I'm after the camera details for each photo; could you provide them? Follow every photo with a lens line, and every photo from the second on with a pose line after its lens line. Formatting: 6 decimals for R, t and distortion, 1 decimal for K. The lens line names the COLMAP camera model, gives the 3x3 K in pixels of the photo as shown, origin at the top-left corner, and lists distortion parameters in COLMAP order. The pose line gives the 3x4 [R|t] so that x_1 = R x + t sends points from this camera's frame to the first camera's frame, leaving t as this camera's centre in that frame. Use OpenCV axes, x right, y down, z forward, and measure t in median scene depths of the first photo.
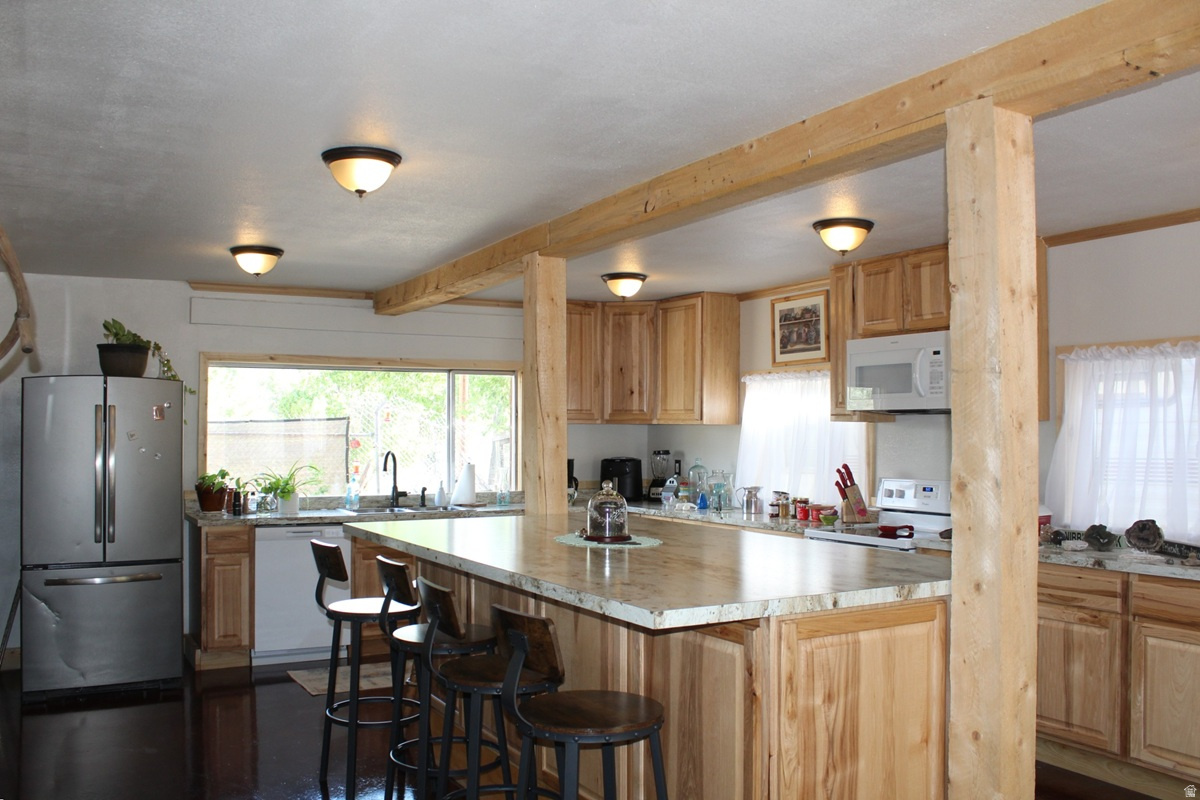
lens RADIAL K [[1041.6, 0, 600.7], [0, 1041.6, 424.1], [0, 0, 1]] dist [-0.105425, 0.003908]
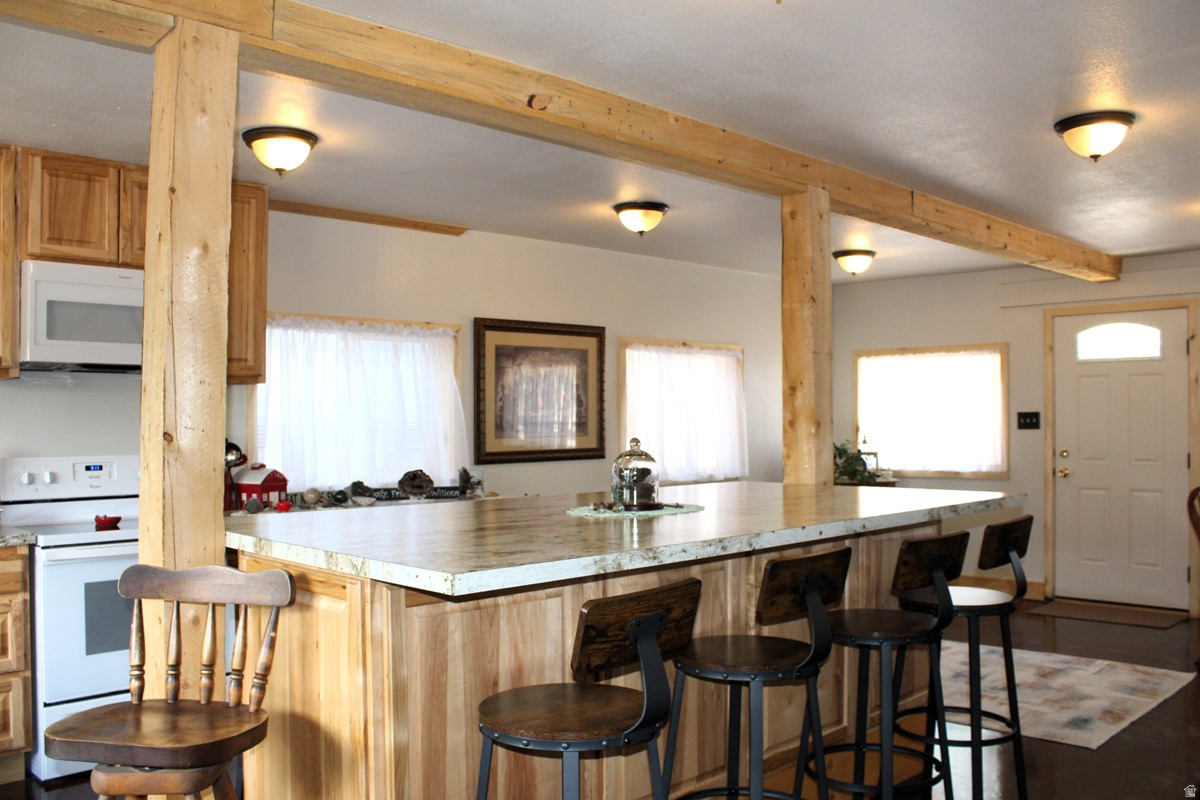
lens RADIAL K [[1041.6, 0, 600.7], [0, 1041.6, 424.1], [0, 0, 1]] dist [-0.105425, 0.003908]
pose [[-0.261929, -0.001052, 0.965086, -0.392177], [-0.003122, 0.999995, 0.000243, 0.021228], [-0.965082, -0.002949, -0.261931, 0.615169]]
